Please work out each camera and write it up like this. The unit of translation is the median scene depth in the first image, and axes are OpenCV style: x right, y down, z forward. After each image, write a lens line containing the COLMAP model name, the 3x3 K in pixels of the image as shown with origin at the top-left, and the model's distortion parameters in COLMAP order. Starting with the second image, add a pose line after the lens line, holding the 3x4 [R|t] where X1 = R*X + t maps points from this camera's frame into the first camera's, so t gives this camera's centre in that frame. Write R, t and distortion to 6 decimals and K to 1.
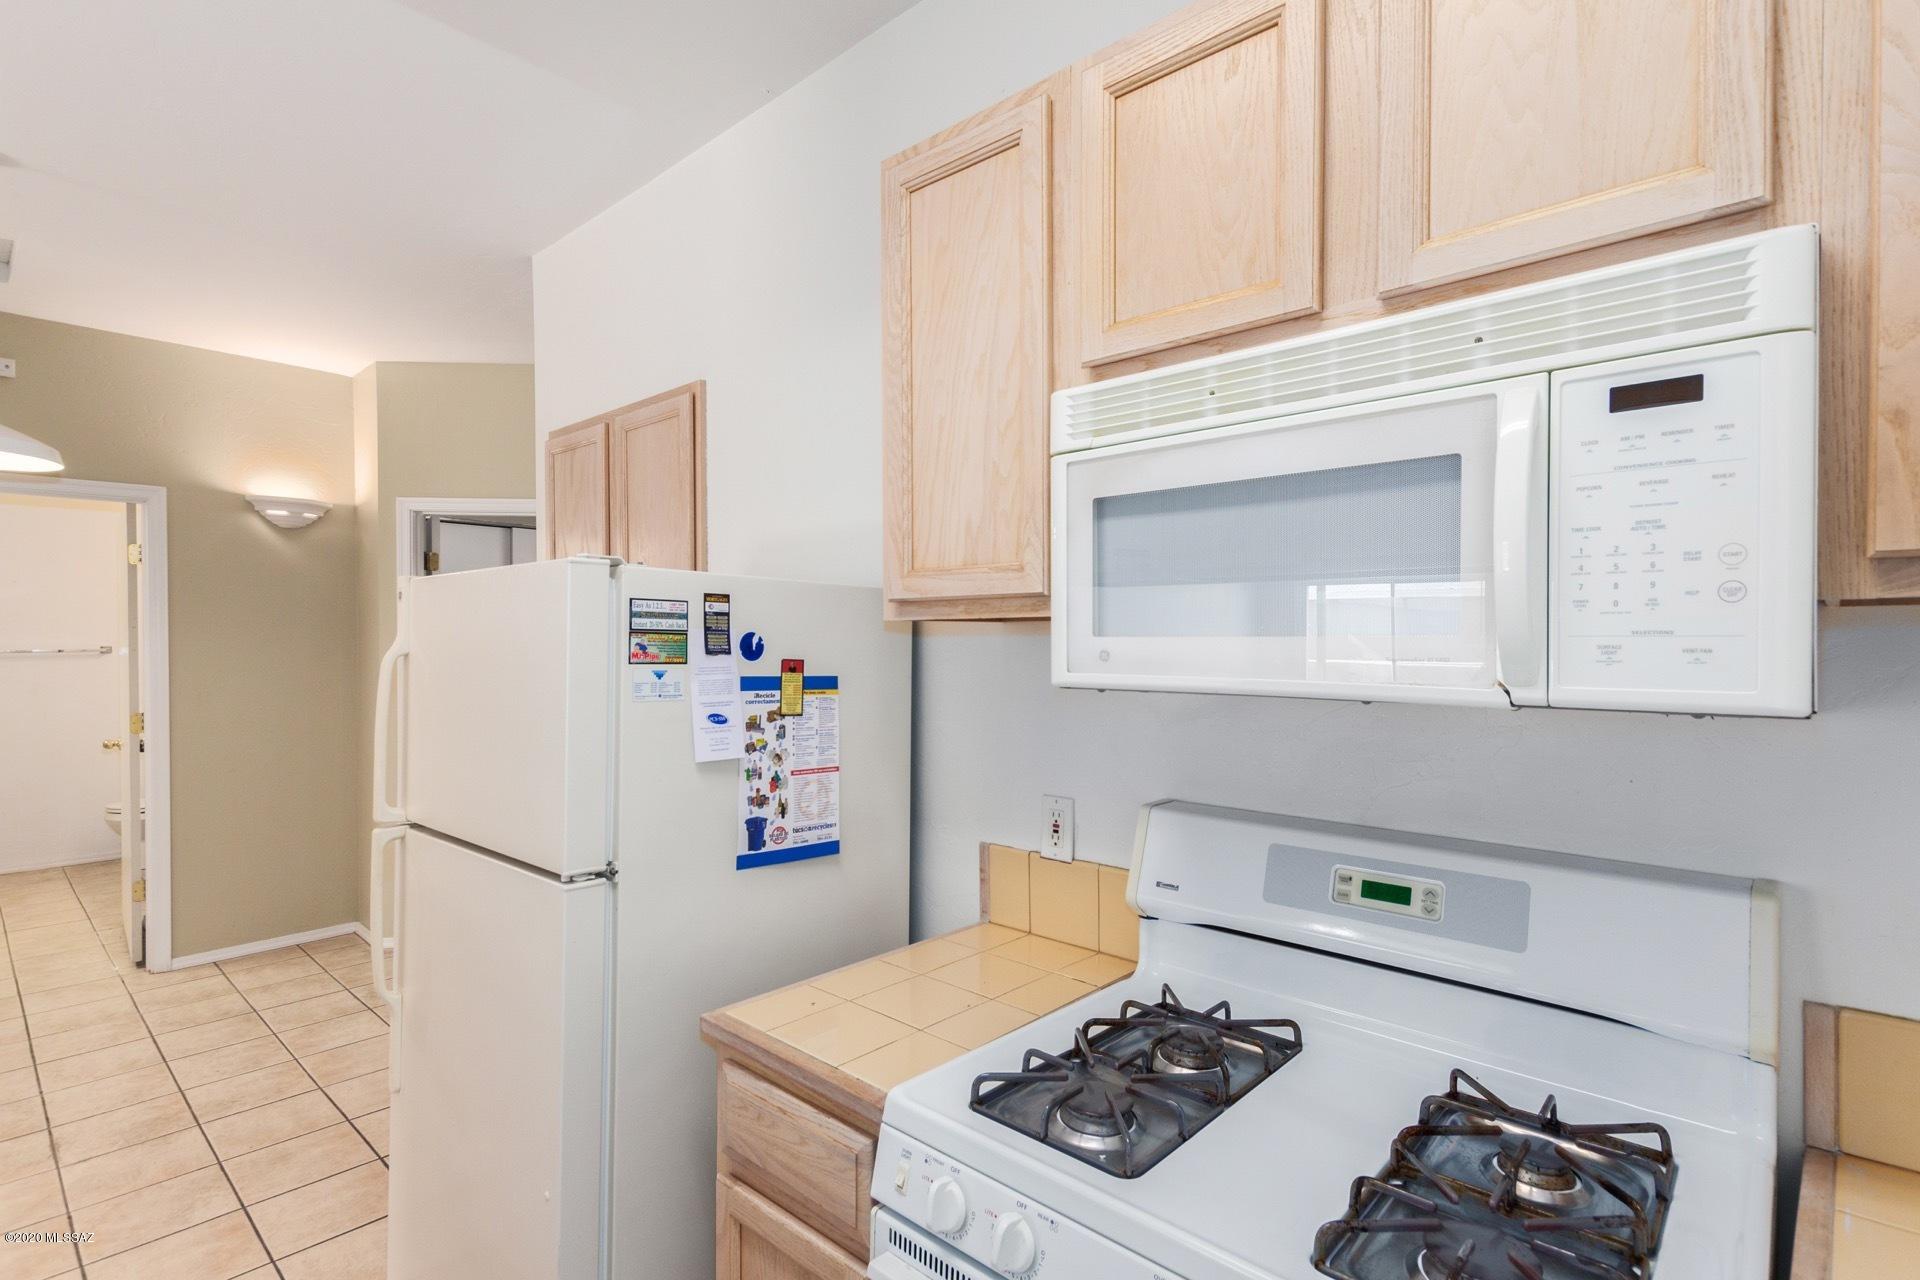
lens RADIAL K [[923.2, 0, 949.5], [0, 923.2, 643.0], [0, 0, 1]] dist [0.013764, -0.004098]
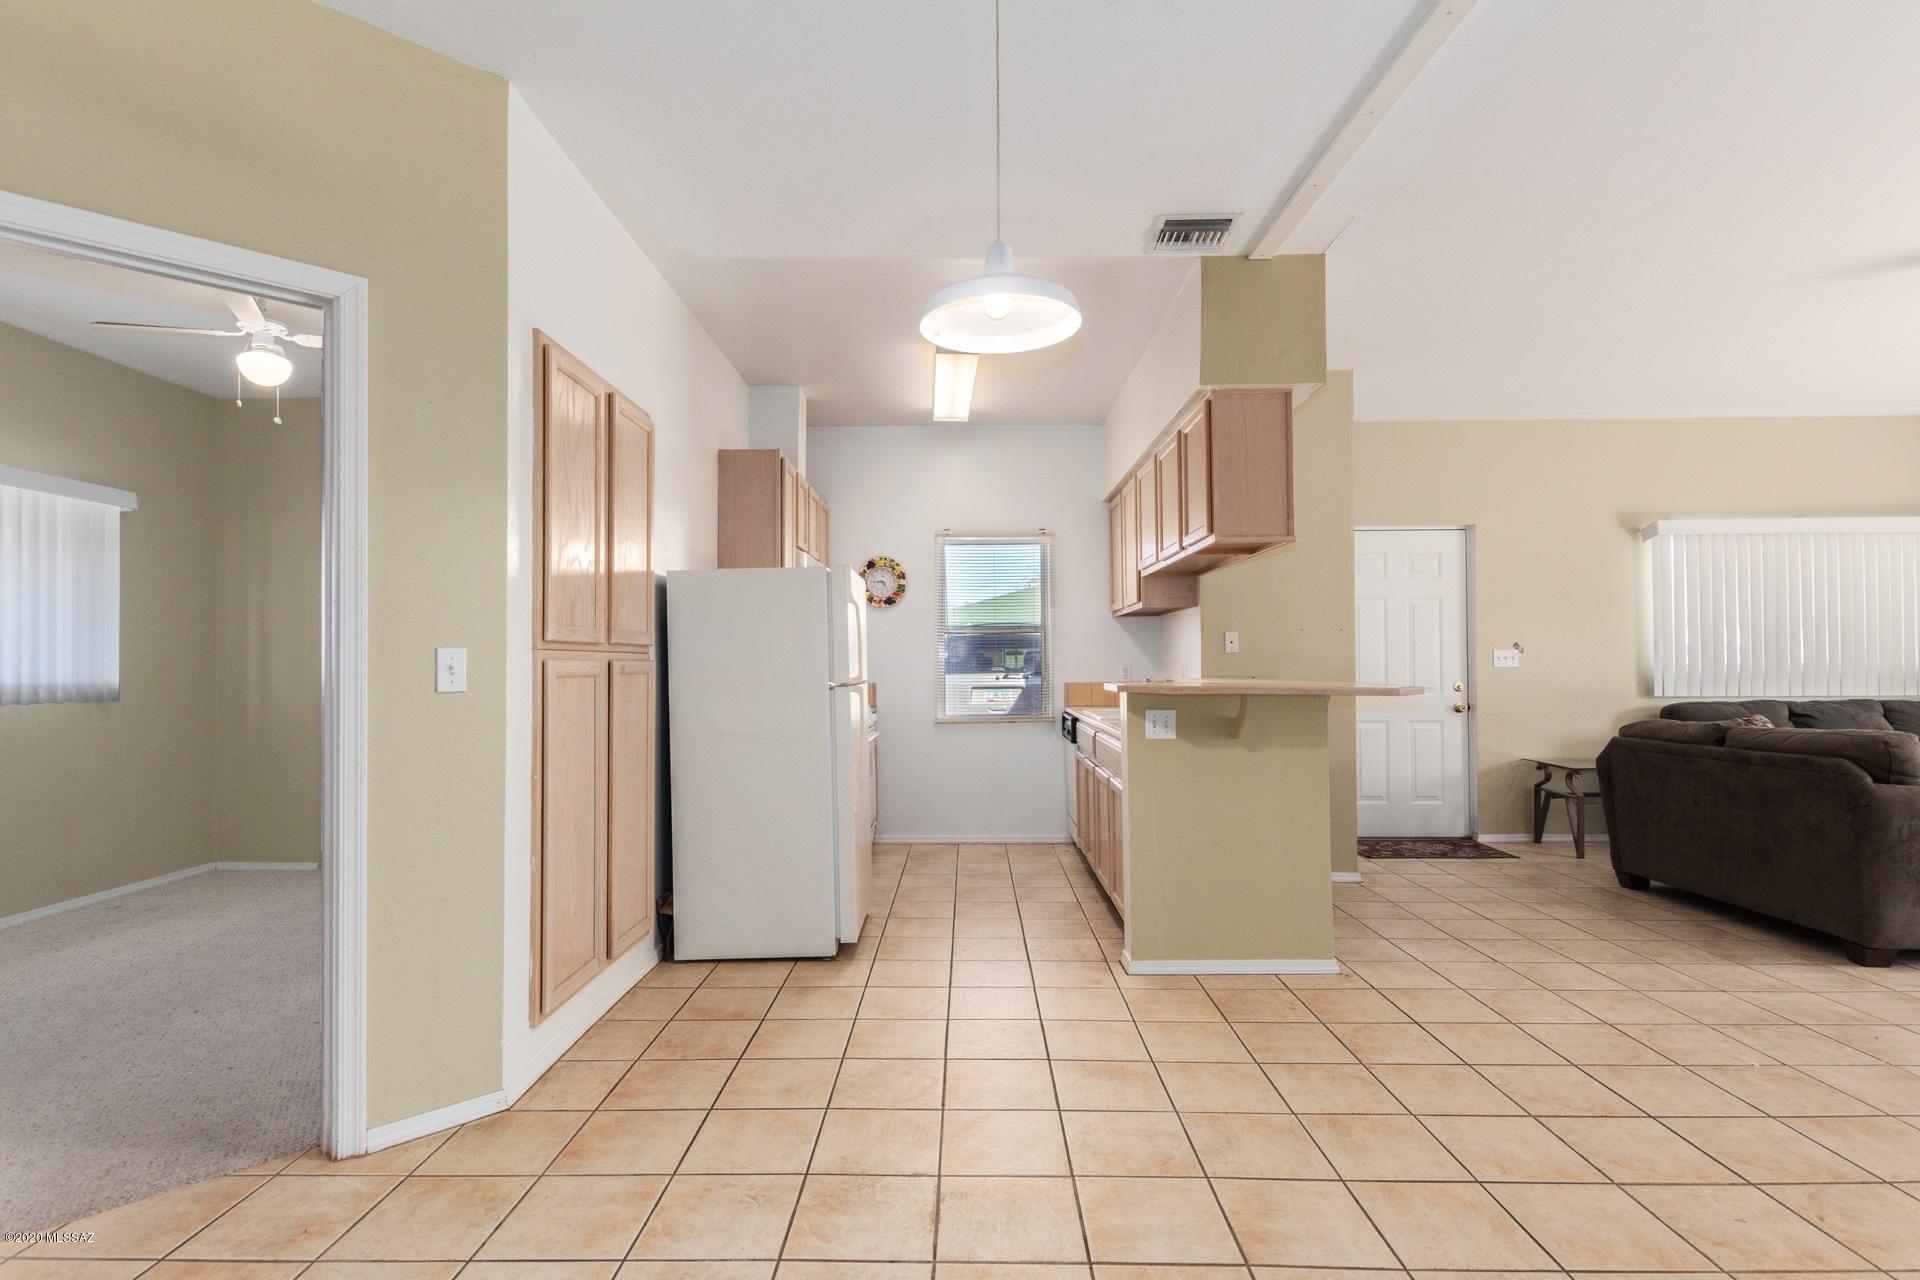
lens RADIAL K [[923.2, 0, 959.5], [0, 923.2, 648.3], [0, 0, 1]] dist [0.013764, -0.004098]
pose [[-0.672173, 0.015306, 0.740236, -1.578338], [-0.000048, 0.999785, -0.020716, 0.108876], [-0.740394, -0.013960, -0.672028, 1.539056]]
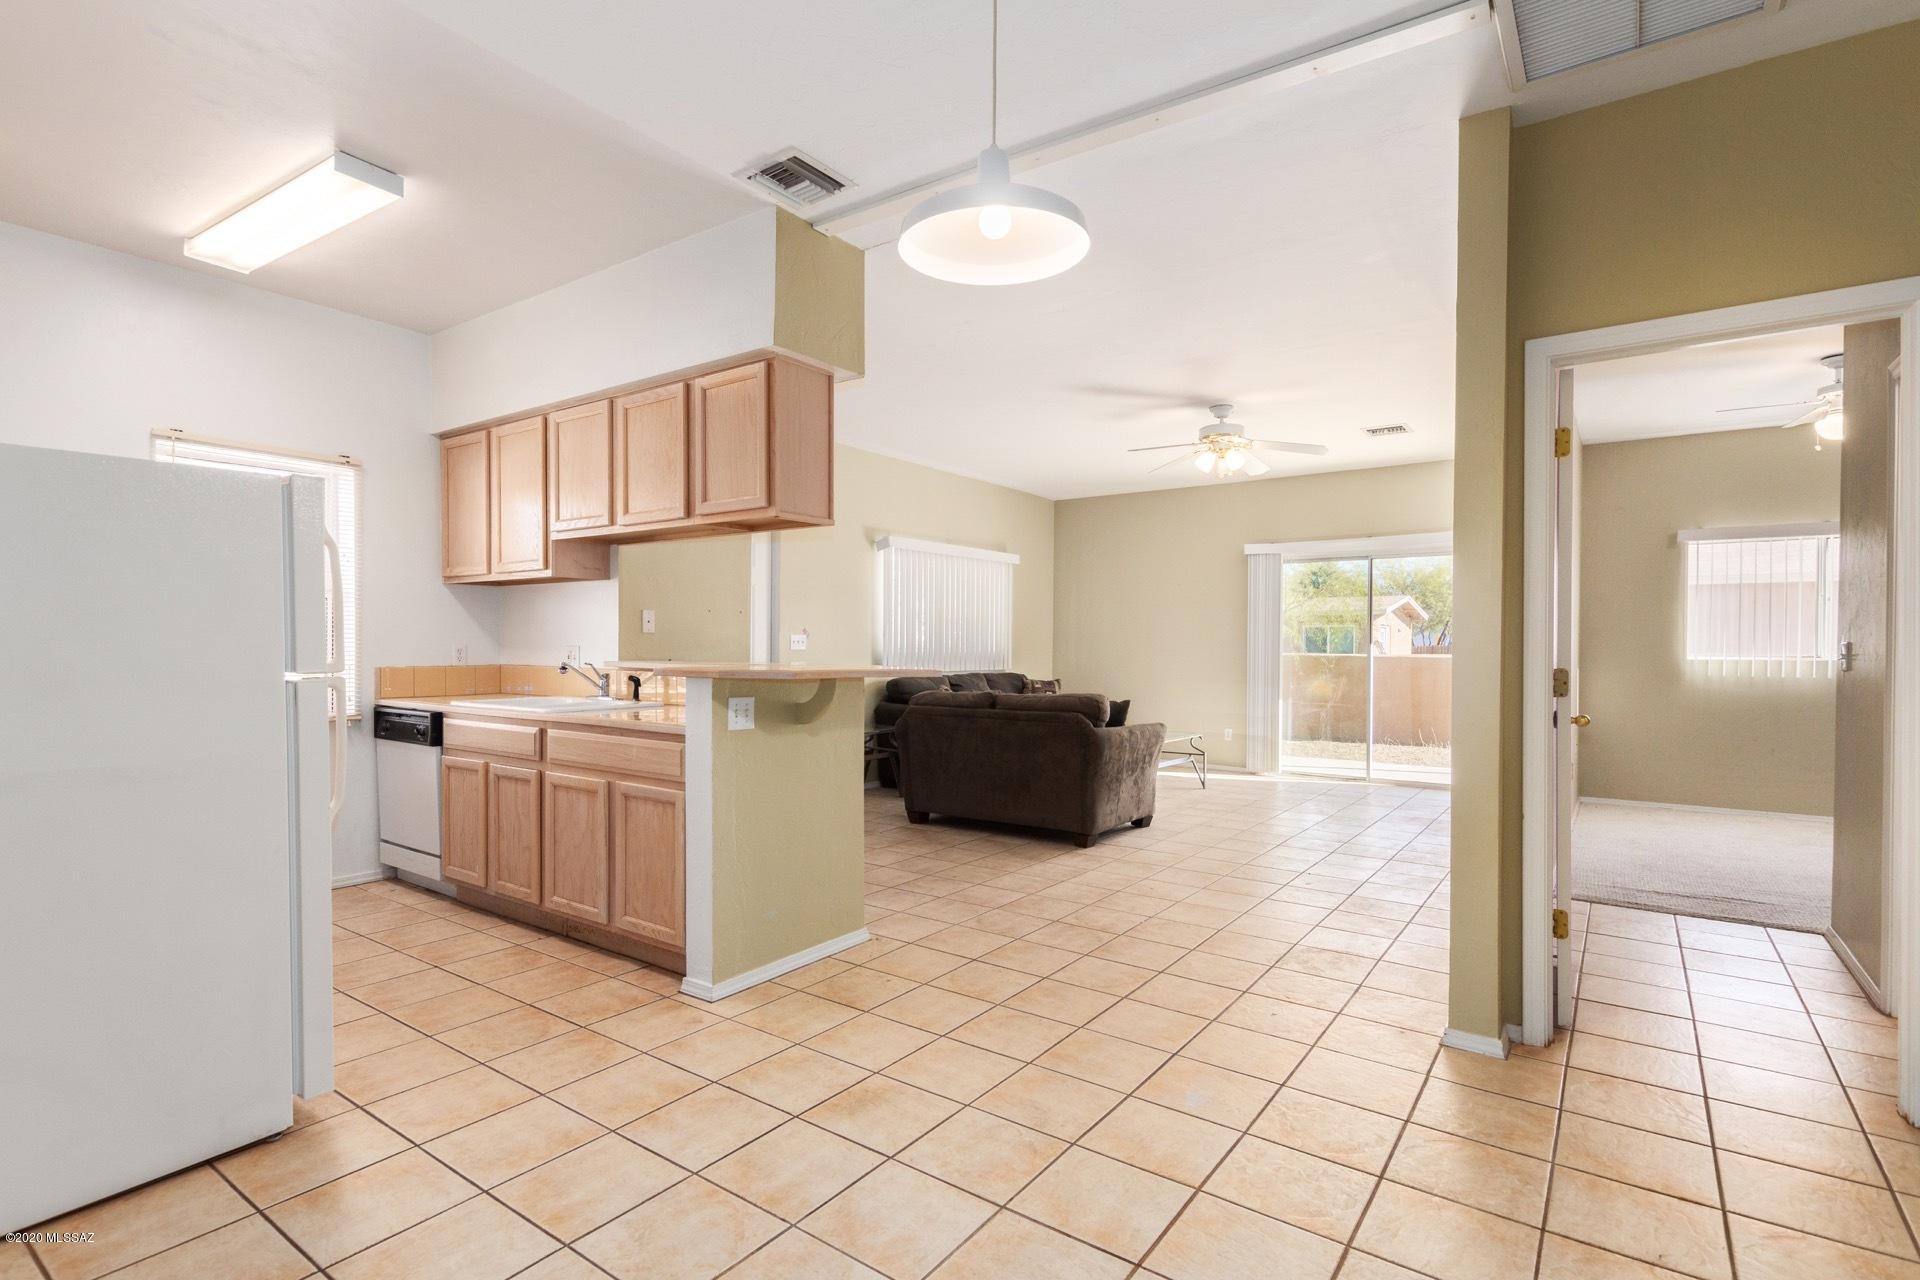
lens RADIAL K [[923.2, 0, 956.3], [0, 923.2, 649.7], [0, 0, 1]] dist [0.013764, -0.004098]
pose [[-0.992142, -0.007340, -0.124903, -0.892898], [-0.007234, 0.999973, -0.001295, 0.108401], [0.124909, -0.000382, -0.992168, 1.649894]]
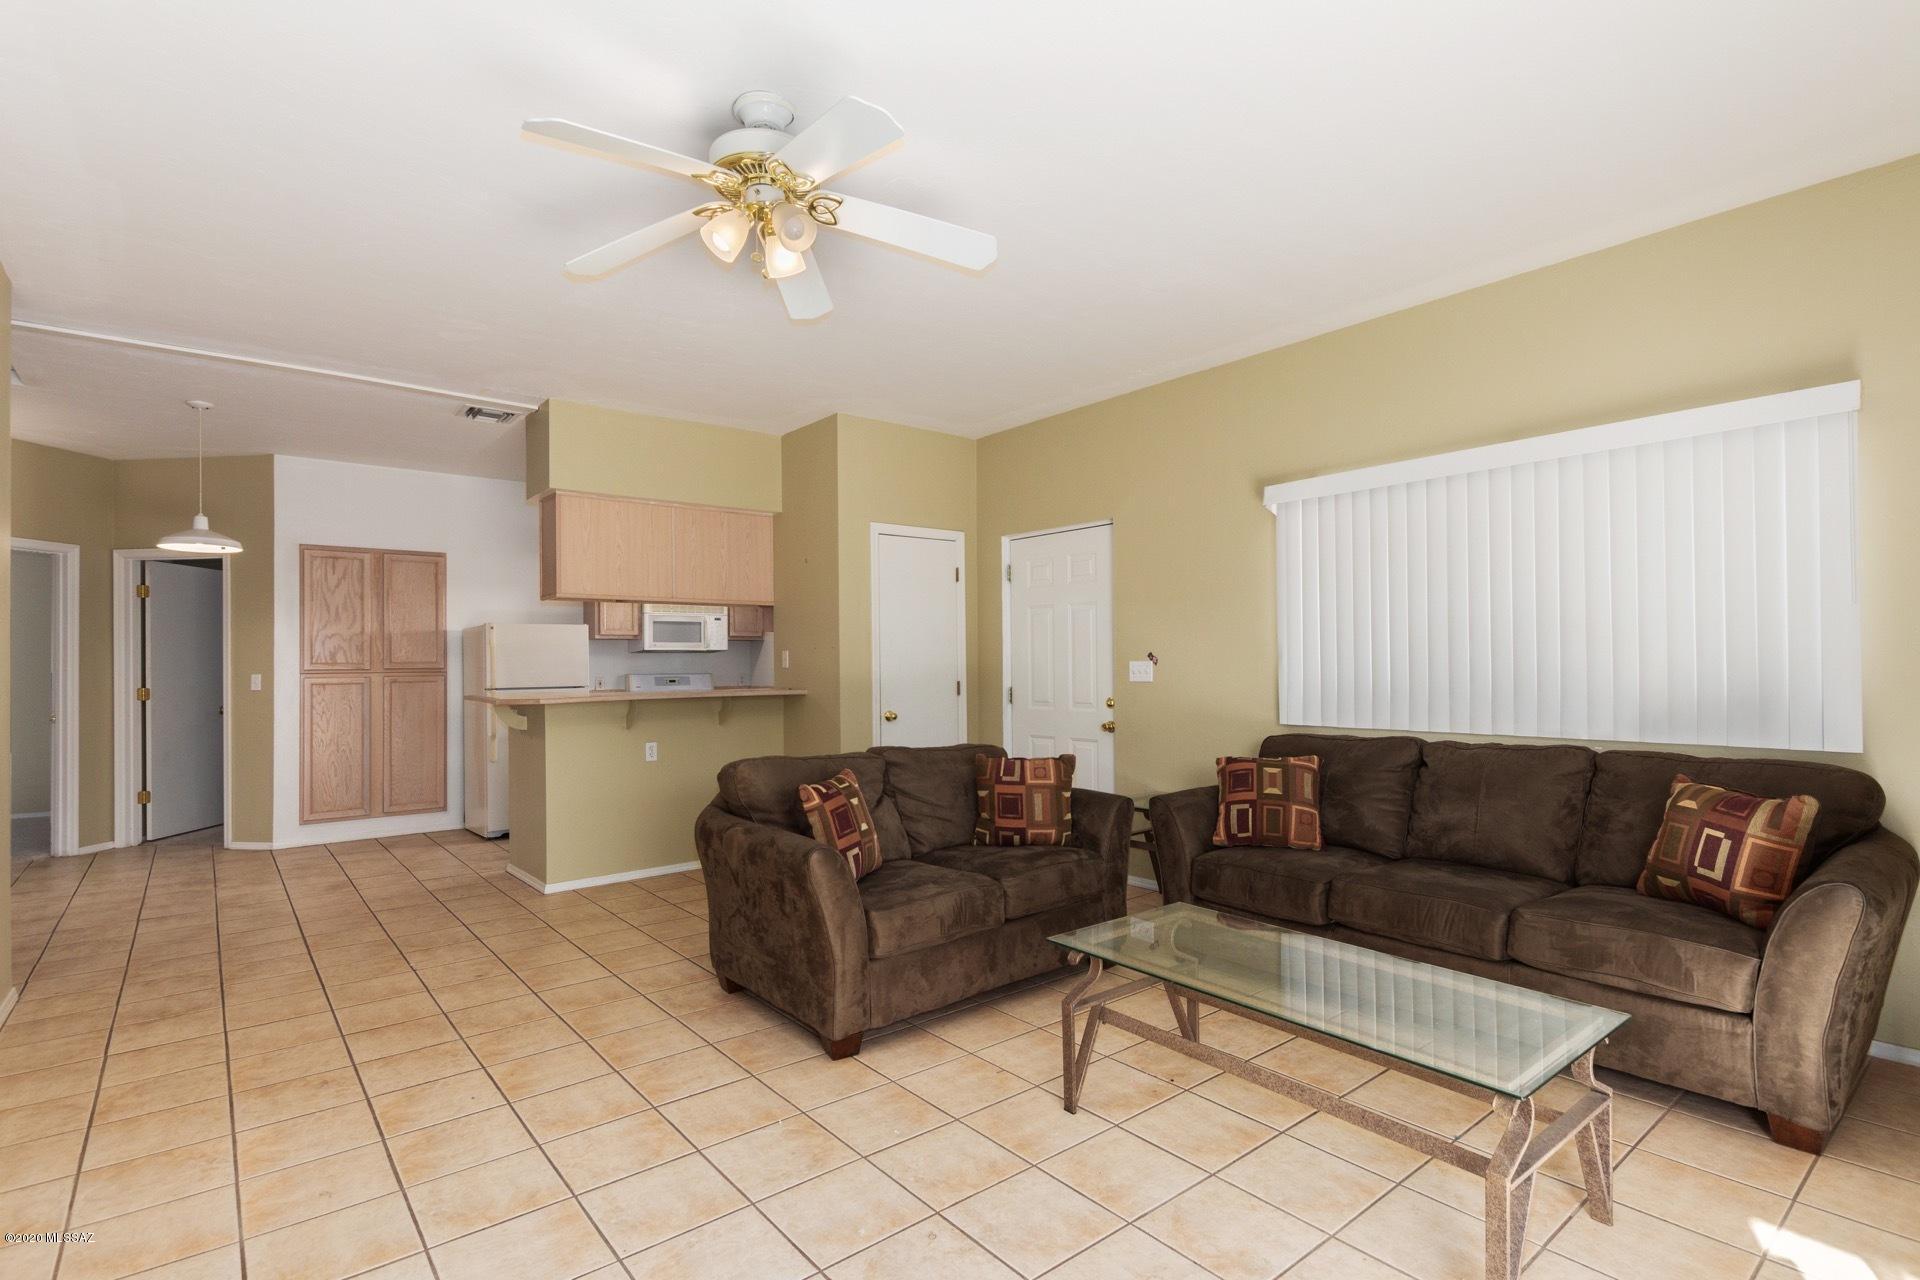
lens RADIAL K [[923.2, 0, 958.4], [0, 923.2, 650.9], [0, 0, 1]] dist [0.013764, -0.004098]
pose [[0.136775, 0.011864, 0.990531, -2.788086], [0.003794, 0.999915, -0.012500, 0.065628], [-0.990595, 0.005468, 0.136719, -0.940656]]
